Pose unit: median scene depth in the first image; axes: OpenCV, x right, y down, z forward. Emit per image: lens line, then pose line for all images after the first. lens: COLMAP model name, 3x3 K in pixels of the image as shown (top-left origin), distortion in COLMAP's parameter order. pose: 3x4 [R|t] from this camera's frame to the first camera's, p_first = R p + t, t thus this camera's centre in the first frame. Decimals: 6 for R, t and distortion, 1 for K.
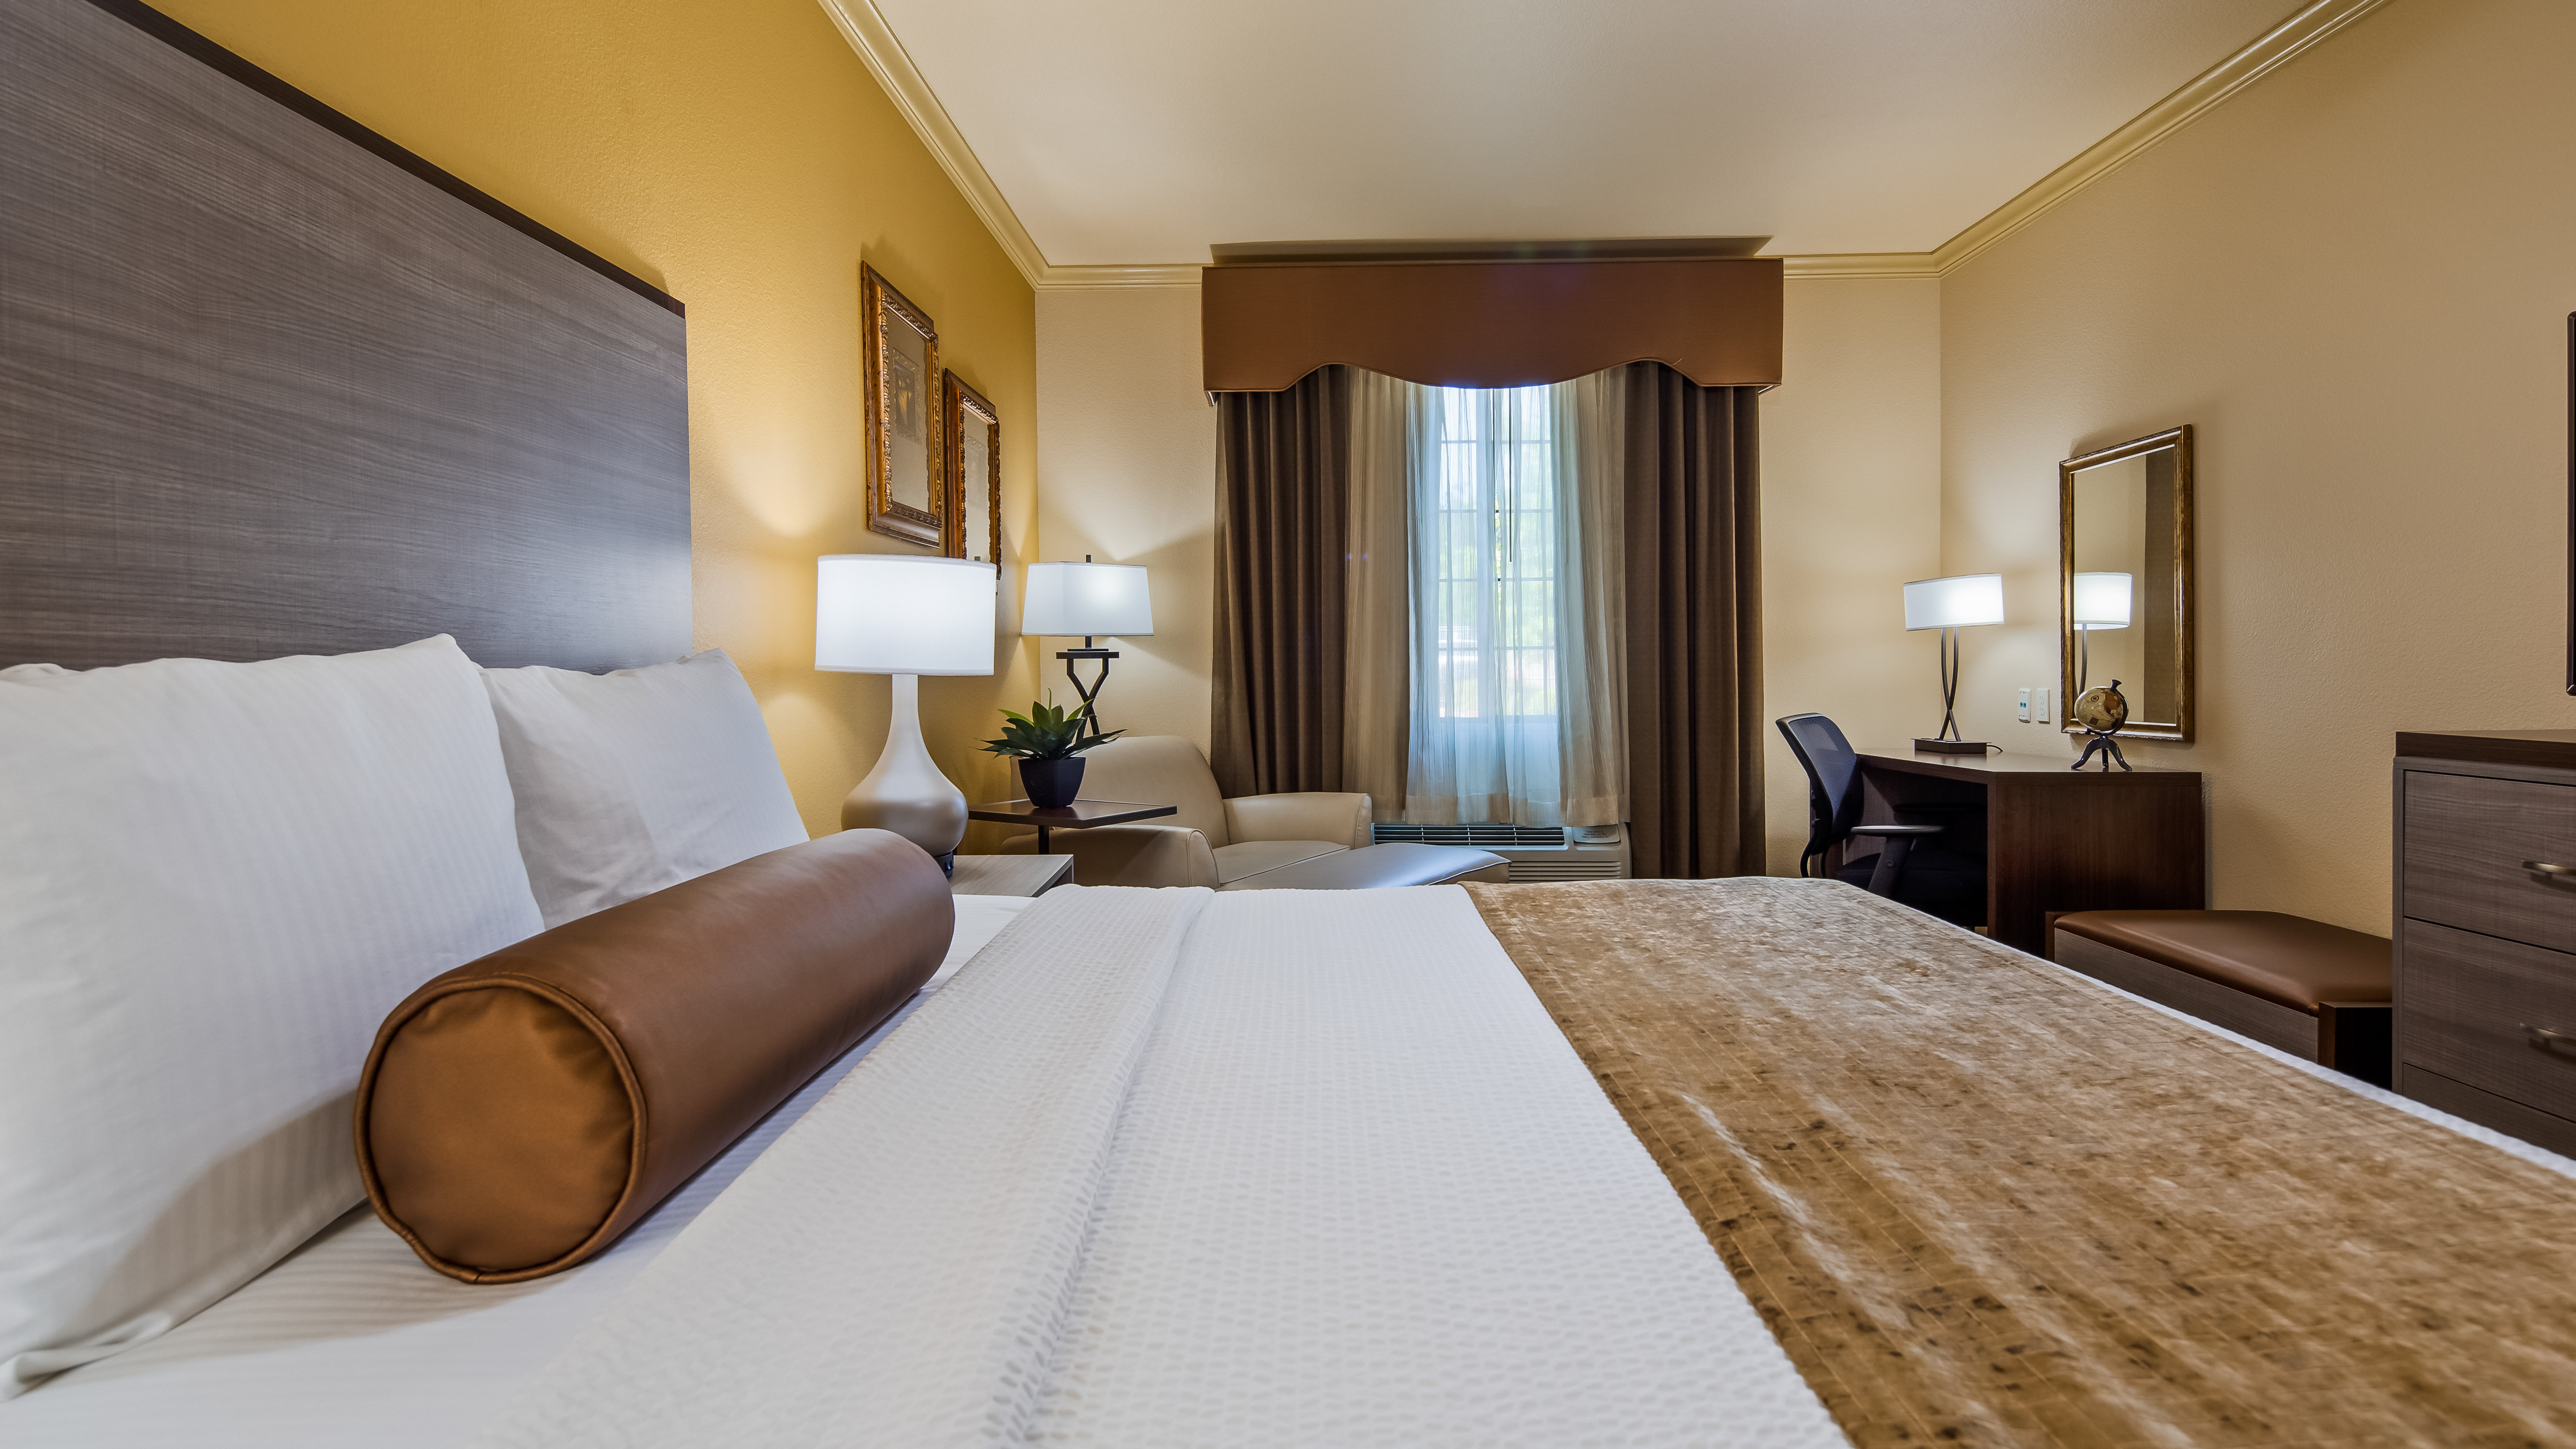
lens RADIAL K [[1252.2, 0, 1285.5], [0, 1252.2, 709.0], [0, 0, 1]] dist [-0.002073, -0.001426]
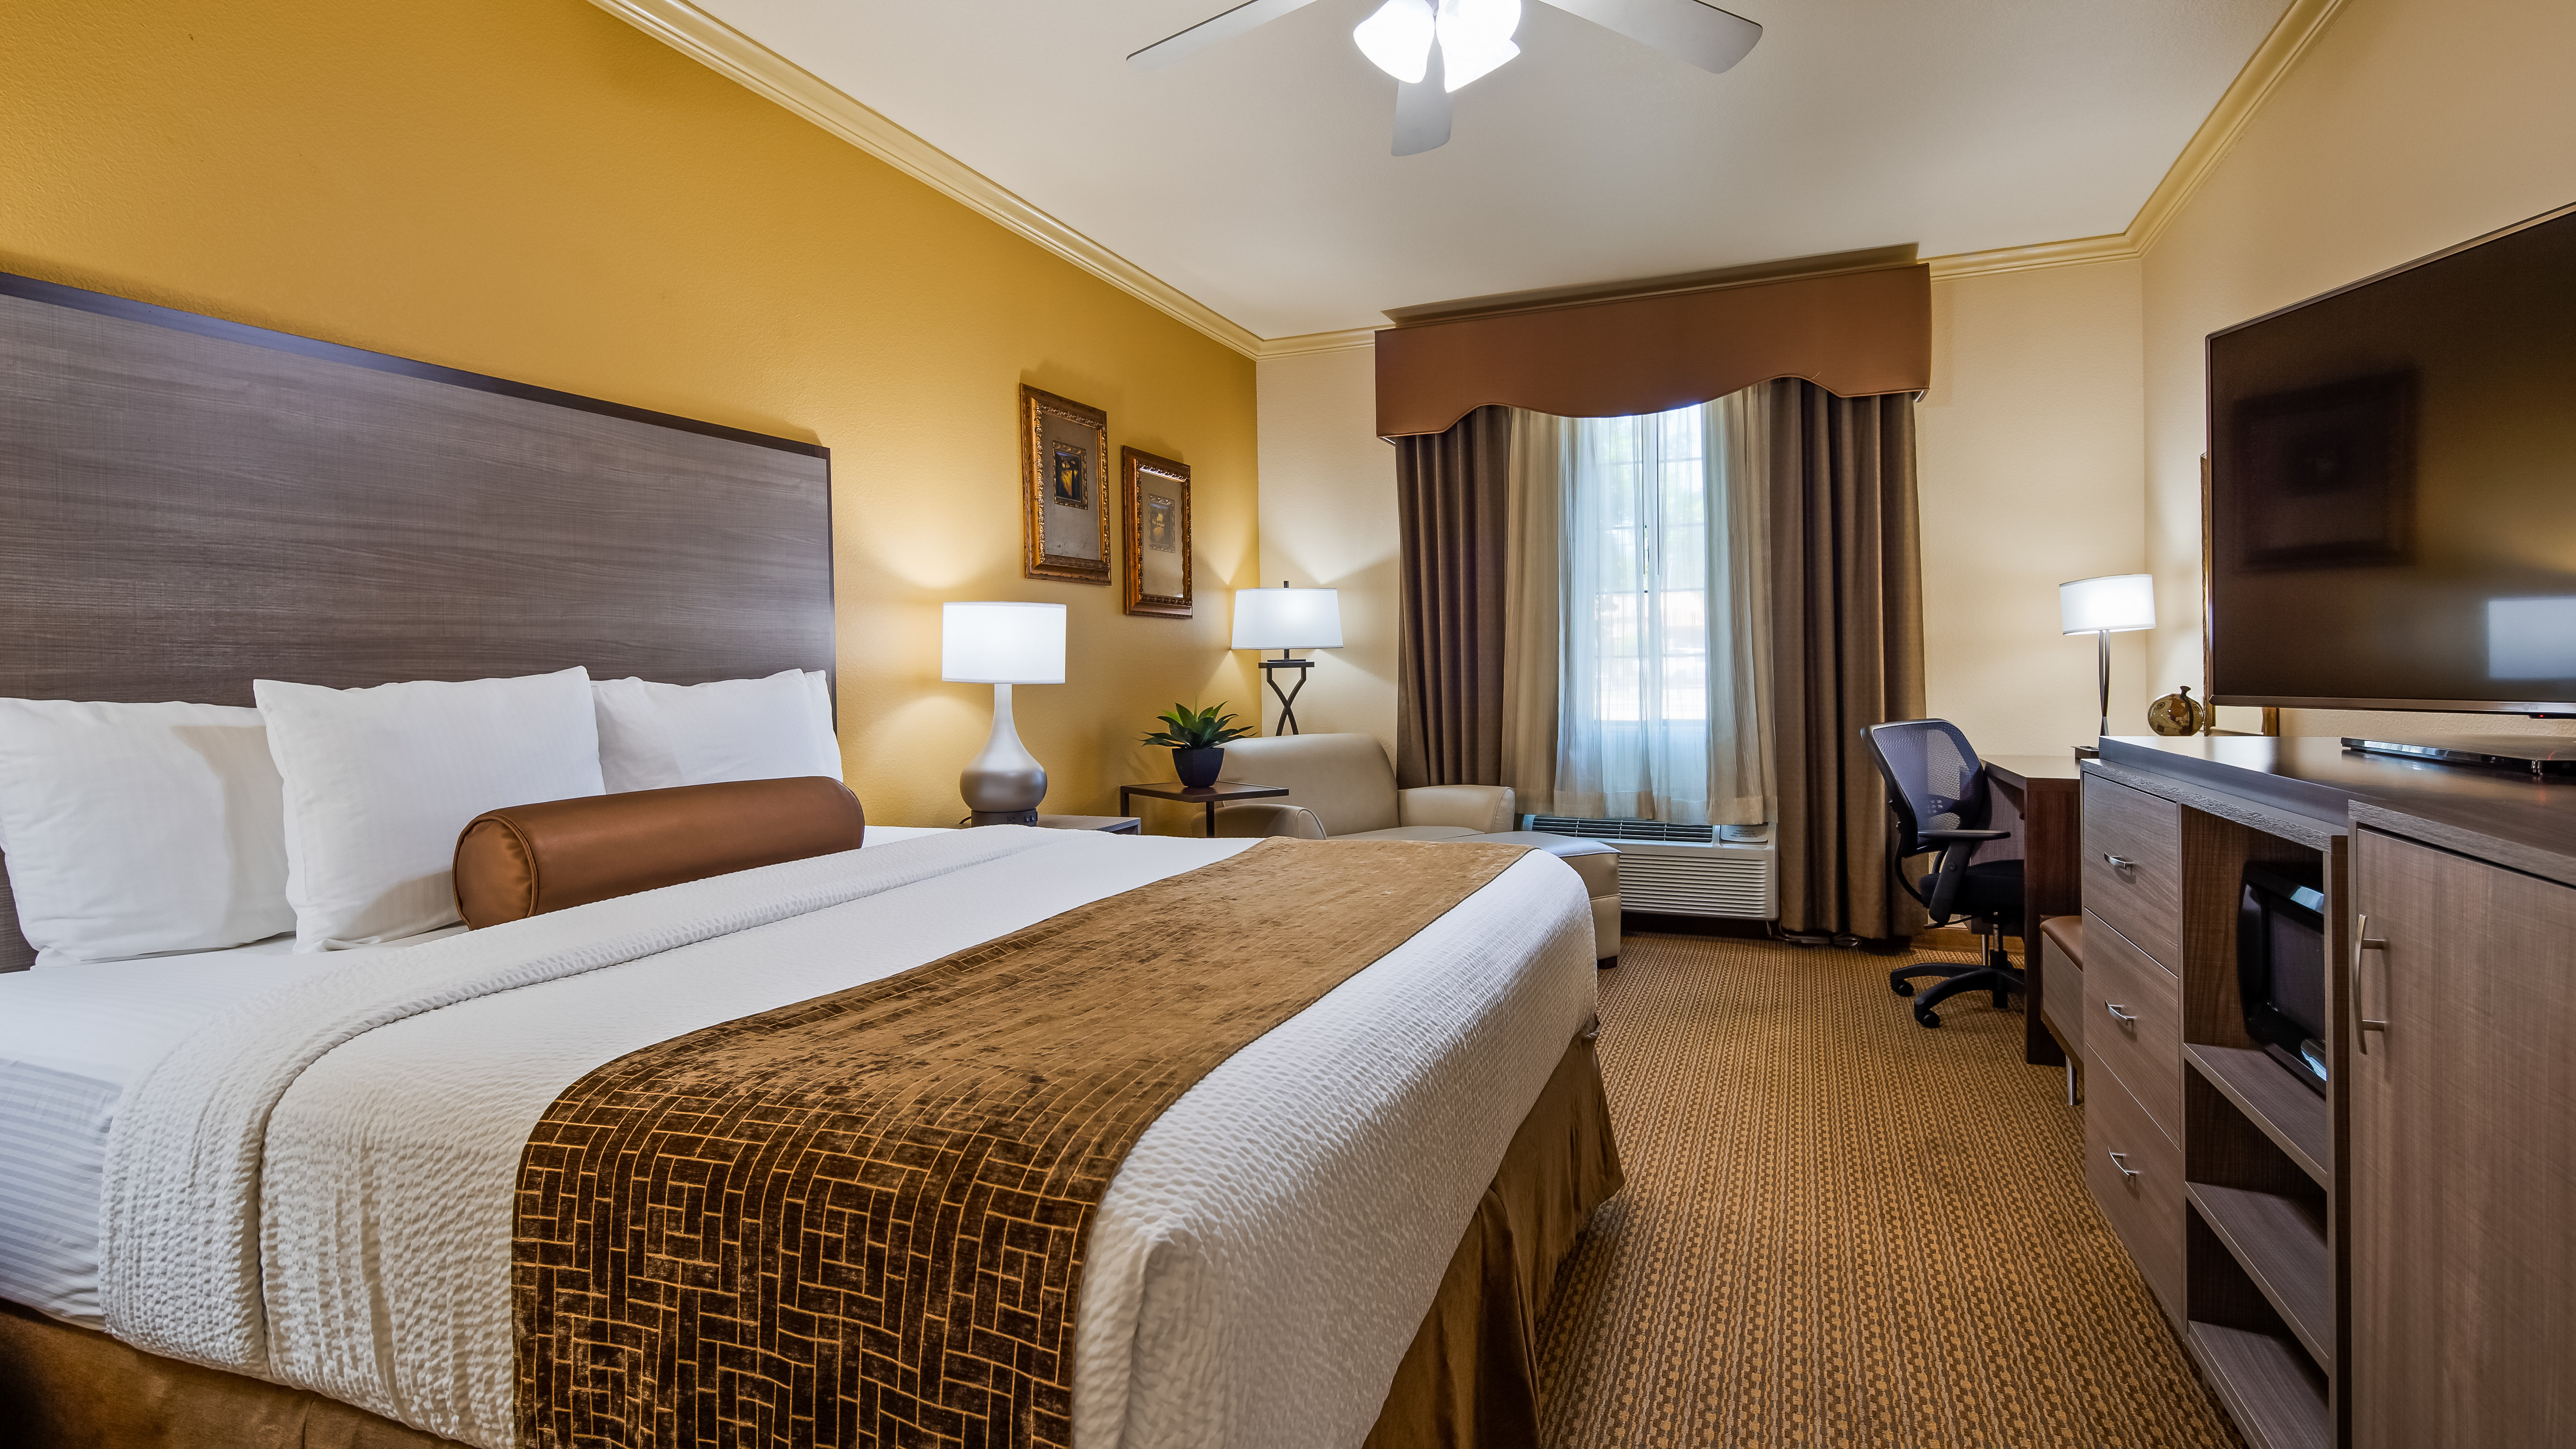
lens RADIAL K [[1252.2, 0, 1285.5], [0, 1252.2, 709.0], [0, 0, 1]] dist [-0.002073, -0.001426]
pose [[0.931752, 0.005707, -0.363051, 0.279832], [-0.006876, 0.999974, -0.001928, 0.001202], [0.363031, 0.004293, 0.931767, -0.113937]]
